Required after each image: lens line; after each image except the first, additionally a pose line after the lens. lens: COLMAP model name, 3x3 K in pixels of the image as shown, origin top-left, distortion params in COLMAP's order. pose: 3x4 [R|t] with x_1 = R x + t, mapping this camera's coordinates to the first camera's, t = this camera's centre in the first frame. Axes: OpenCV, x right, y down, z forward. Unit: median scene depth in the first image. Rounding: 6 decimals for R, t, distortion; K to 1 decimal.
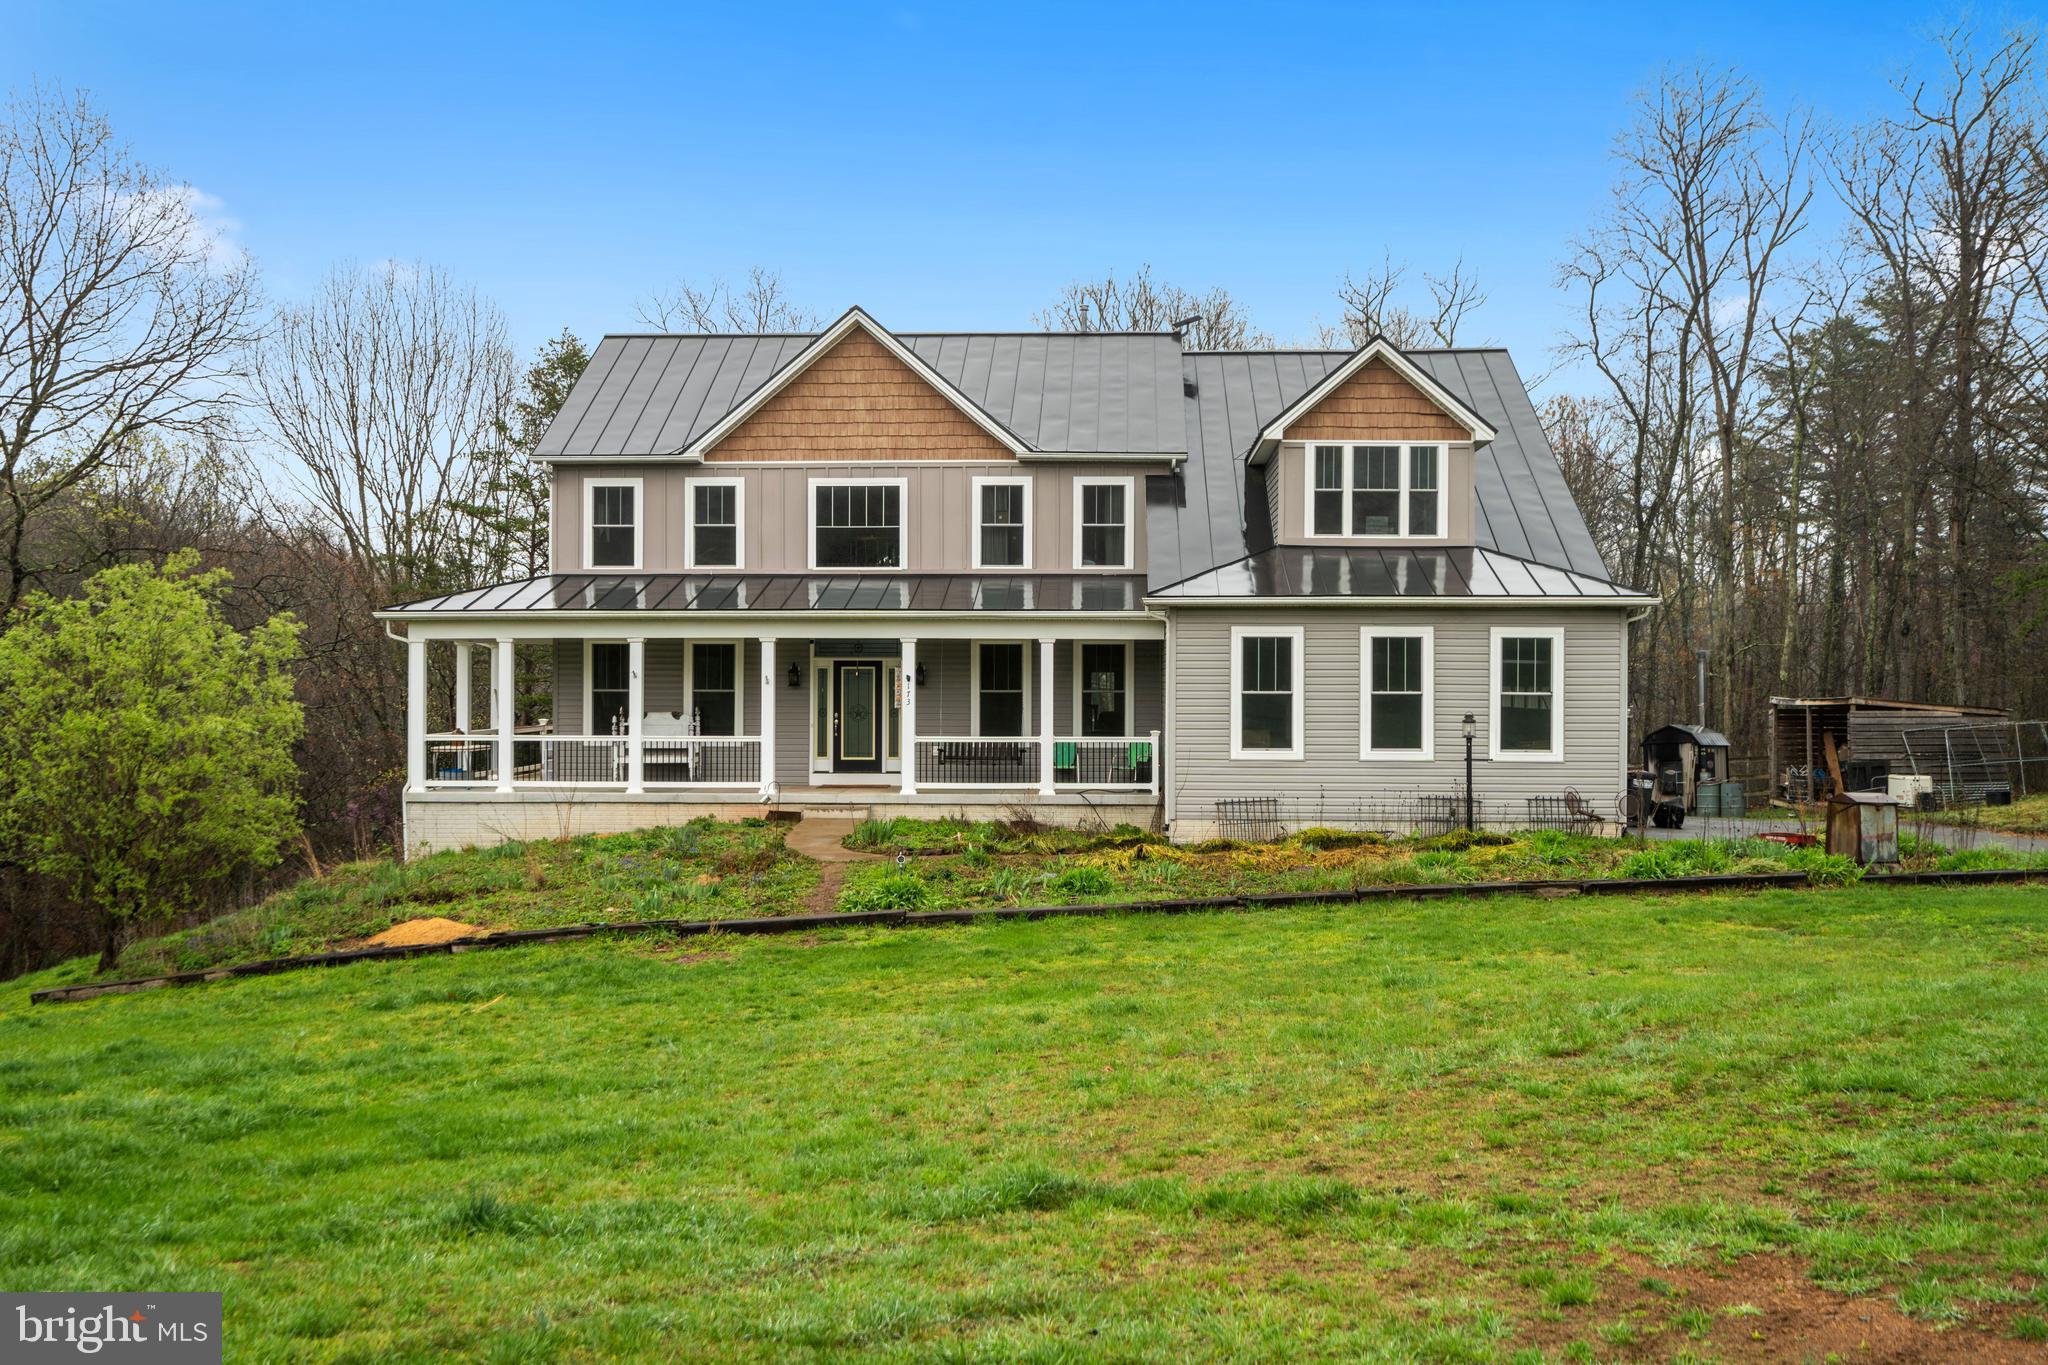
lens RADIAL K [[1985.6, 0, 1026.0], [0, 1985.6, 680.9], [0, 0, 1]] dist [-0.016678, 0.000000]
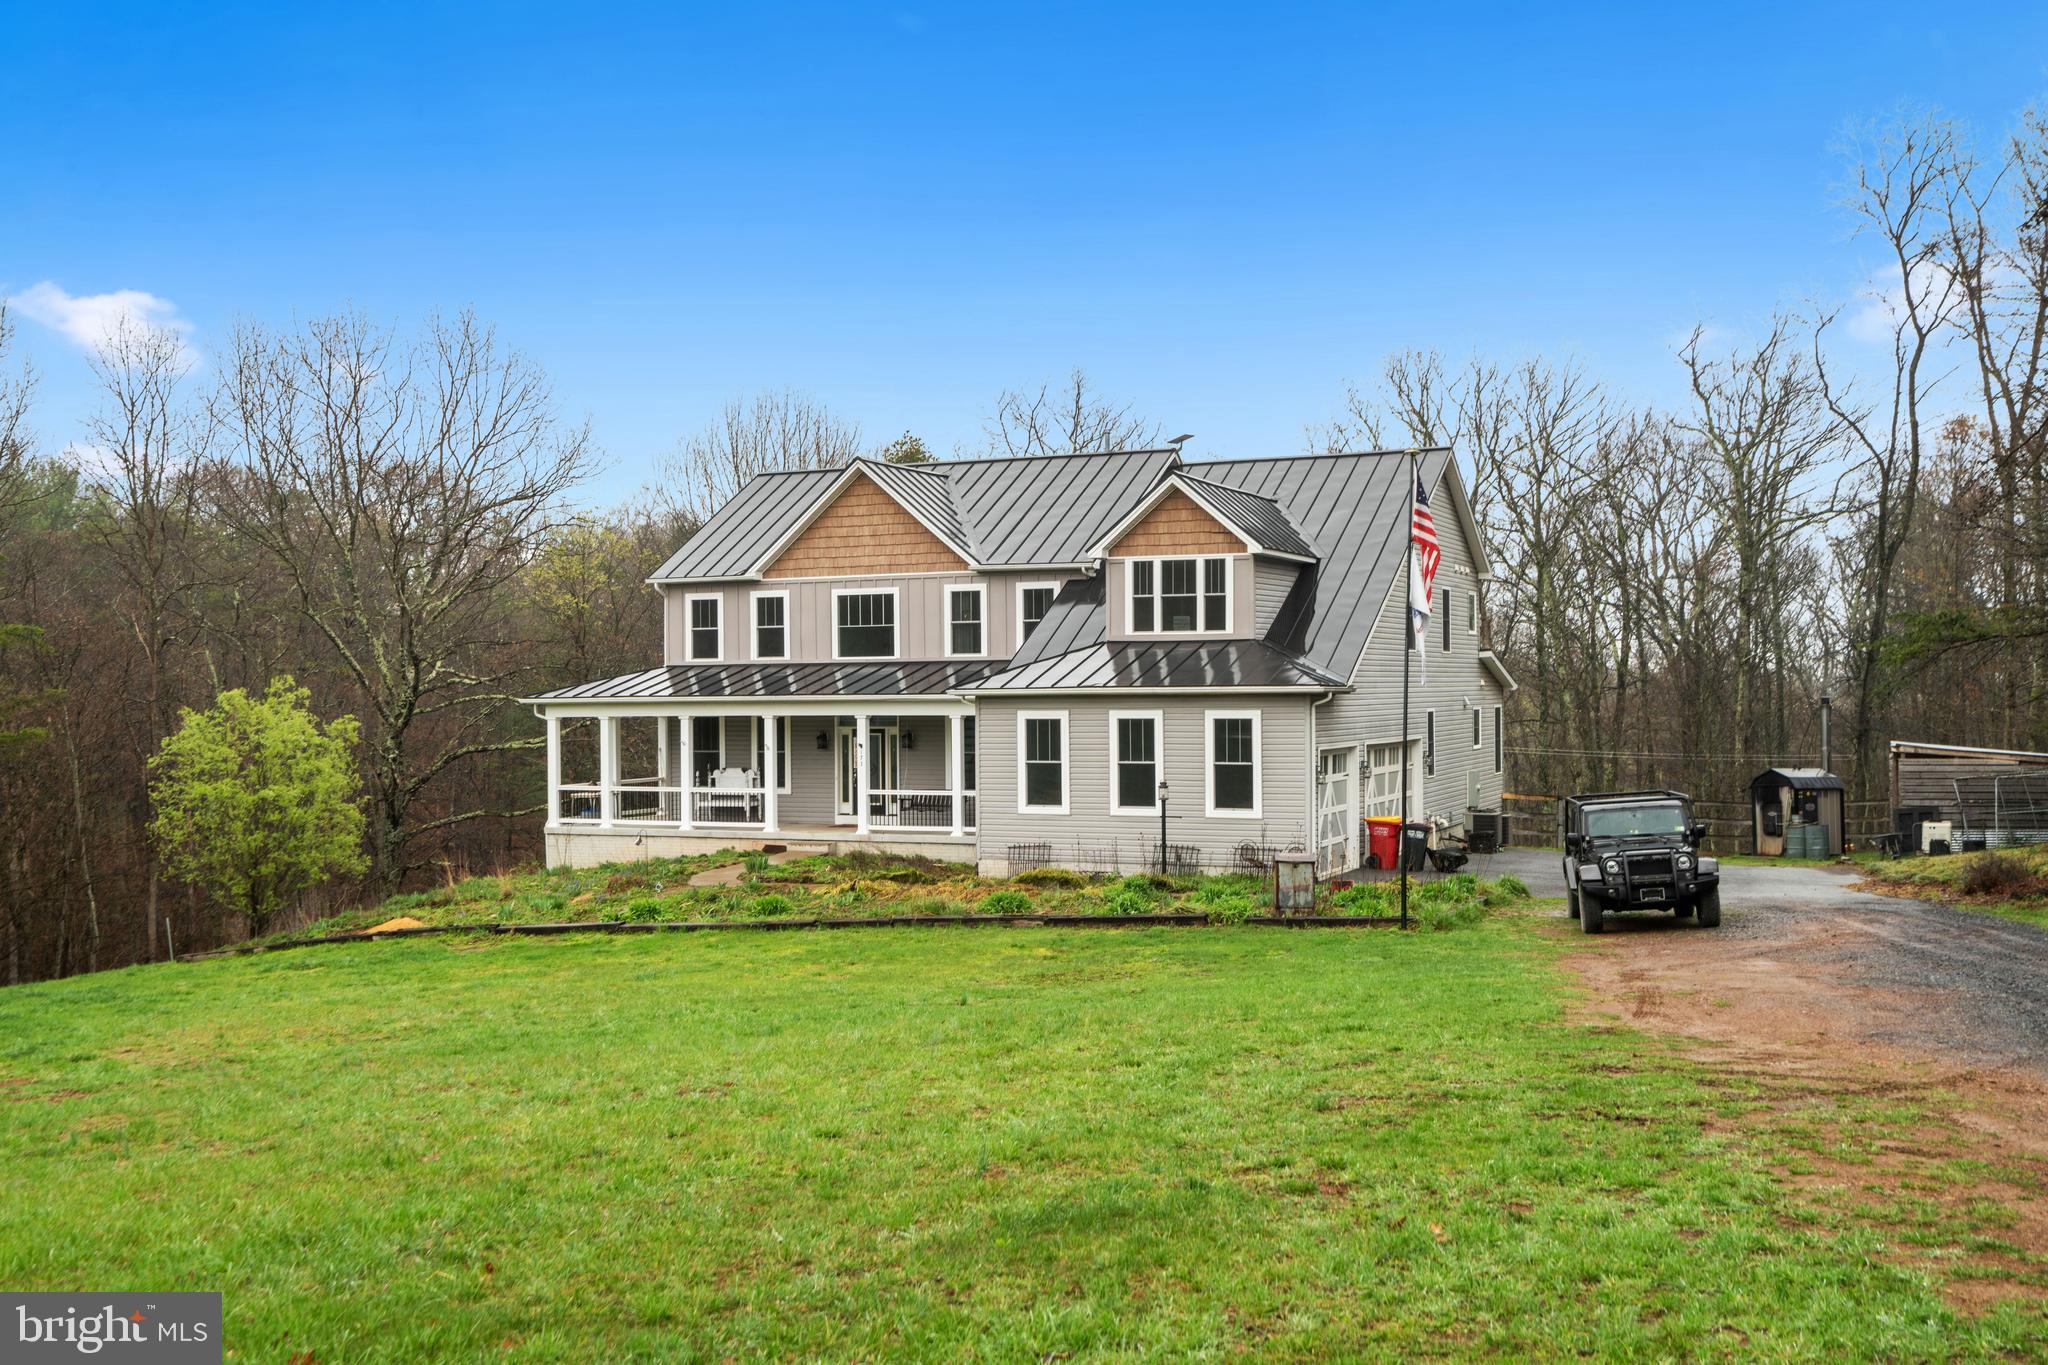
lens RADIAL K [[1985.6, 0, 1021.5], [0, 1985.6, 686.4], [0, 0, 1]] dist [-0.016678, 0.000000]
pose [[0.932569, -0.012011, -0.360793, 0.482801], [0.011705, 0.999927, -0.003033, -0.033150], [0.360803, -0.001395, 0.932641, -0.176079]]
